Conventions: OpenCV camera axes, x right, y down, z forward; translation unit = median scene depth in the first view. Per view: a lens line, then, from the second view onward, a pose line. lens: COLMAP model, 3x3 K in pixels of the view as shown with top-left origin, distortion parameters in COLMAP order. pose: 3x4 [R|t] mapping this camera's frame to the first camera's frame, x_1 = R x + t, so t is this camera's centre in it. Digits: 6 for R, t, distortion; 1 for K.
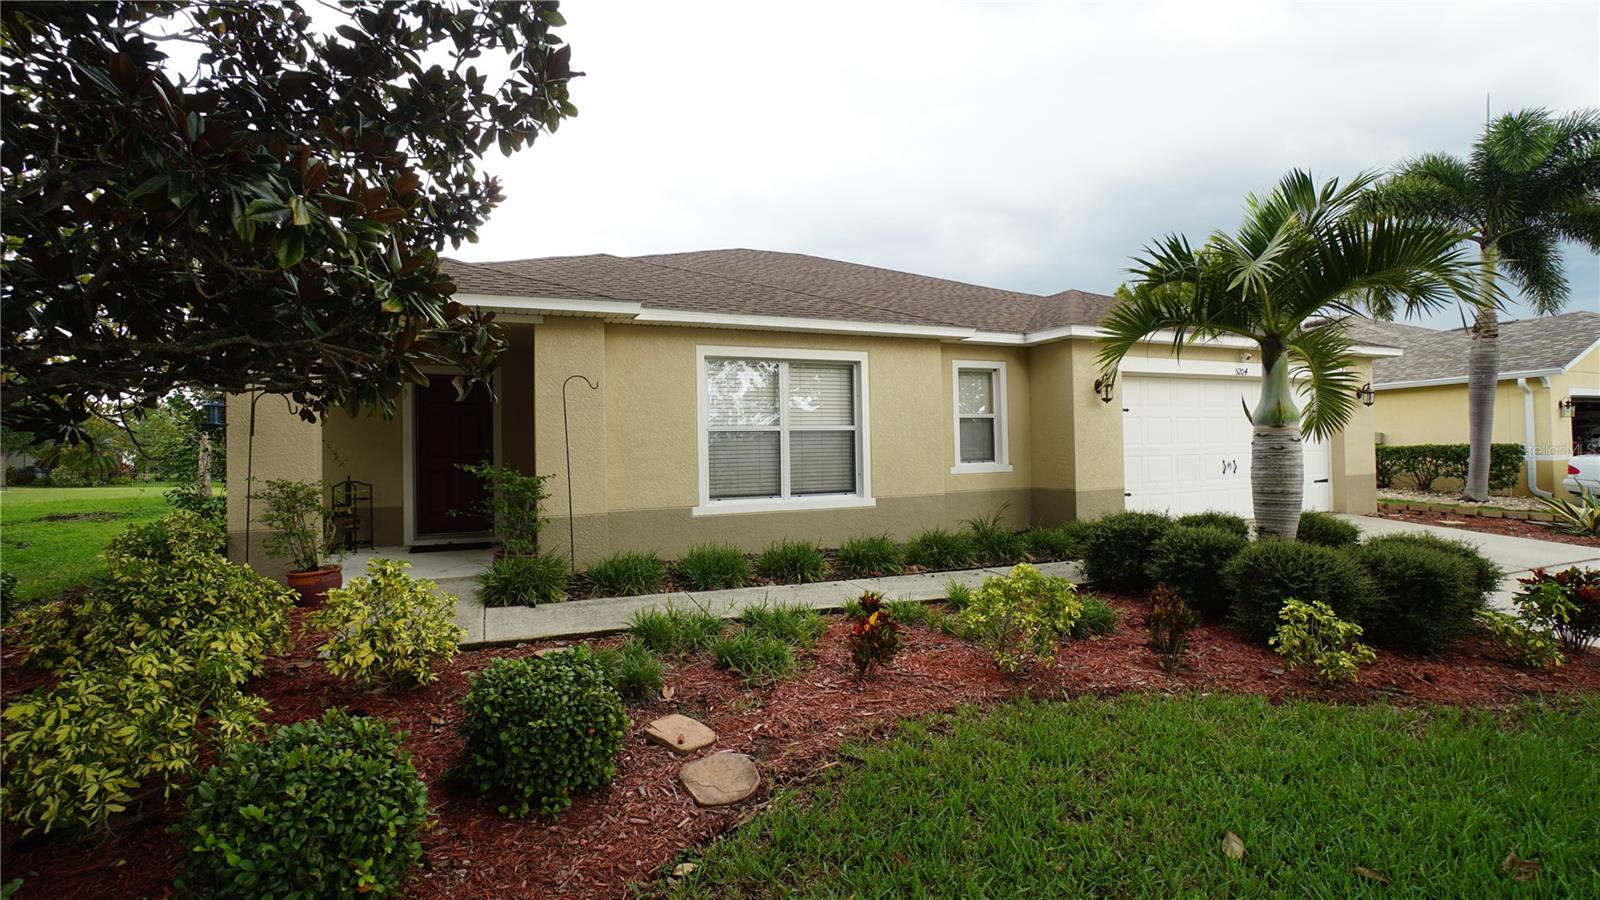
lens RADIAL K [[700.8, 0, 790.8], [0, 700.8, 438.6], [0, 0, 1]] dist [-0.064613, 0.022923]
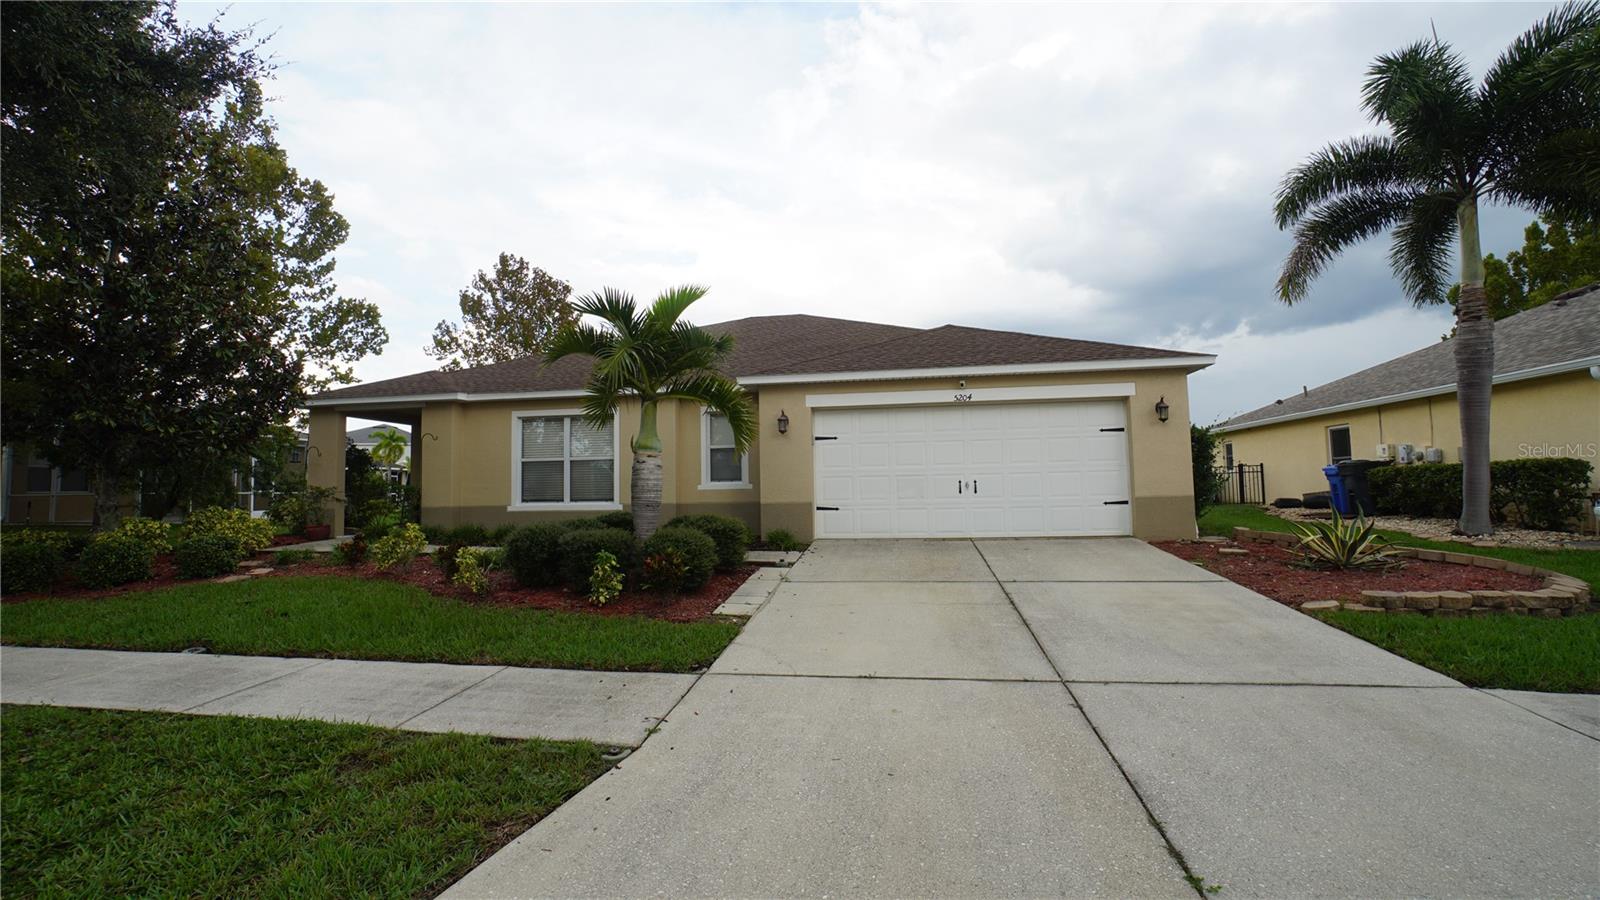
lens RADIAL K [[700.8, 0, 790.8], [0, 700.8, 438.6], [0, 0, 1]] dist [-0.064613, 0.022923]
pose [[0.854085, -0.030172, -0.519257, 1.209648], [0.011572, 0.999171, -0.039025, 0.006681], [0.520004, 0.027322, 0.853727, -0.089576]]
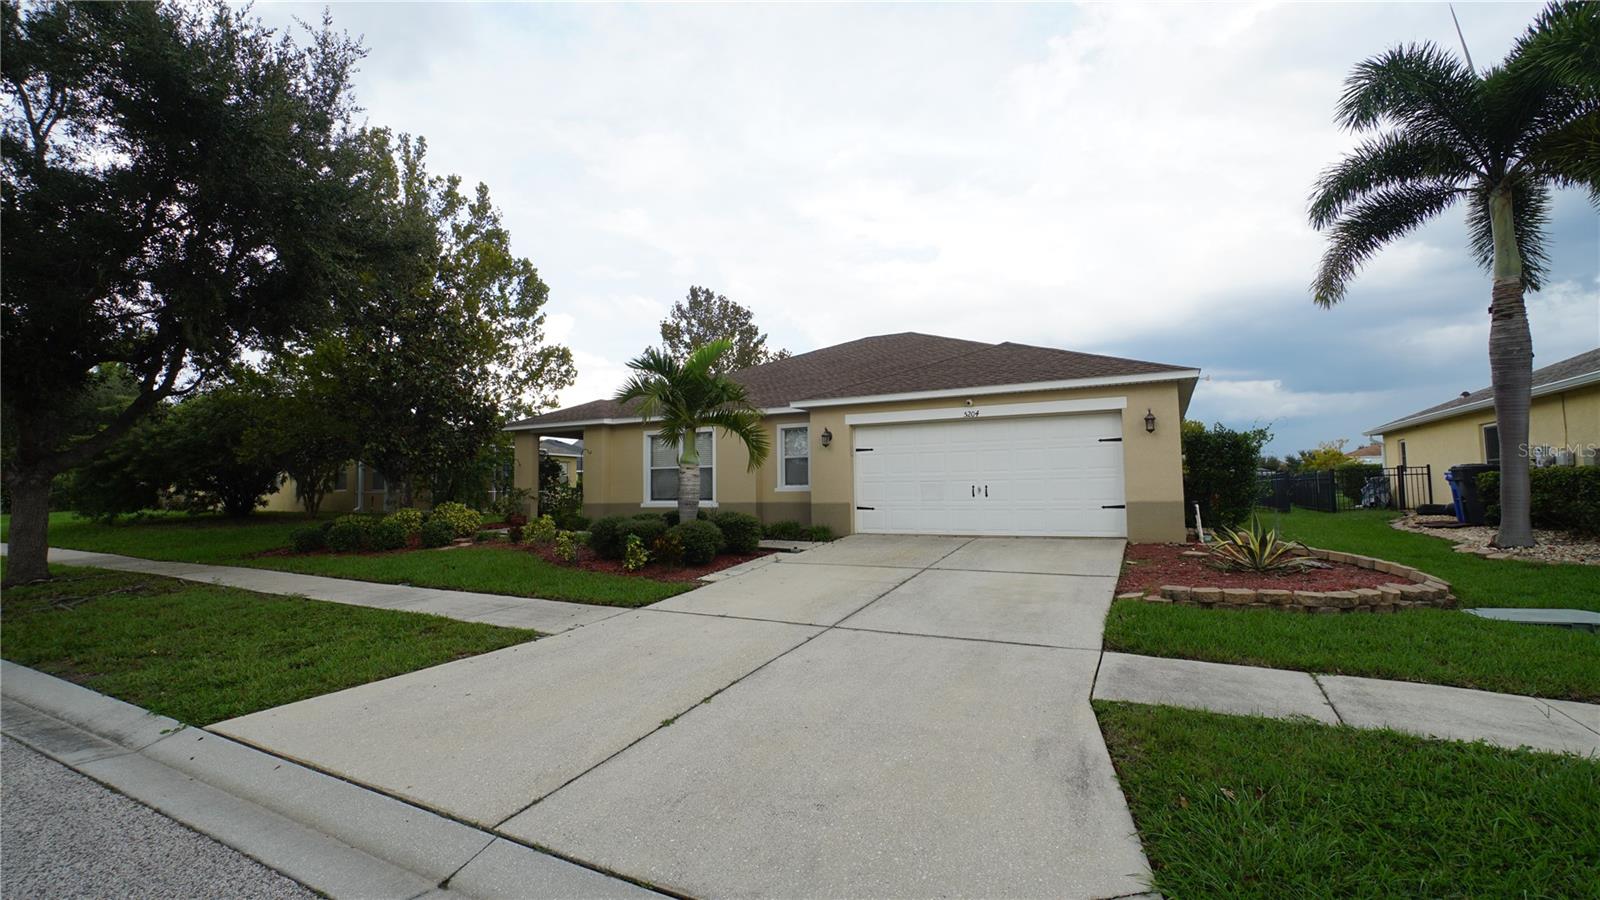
lens RADIAL K [[700.8, 0, 790.8], [0, 700.8, 438.6], [0, 0, 1]] dist [-0.064613, 0.022923]
pose [[0.642613, -0.042058, -0.765035, 1.709473], [0.015833, 0.999008, -0.041621, -0.007526], [0.766027, 0.014634, 0.642642, -0.072775]]
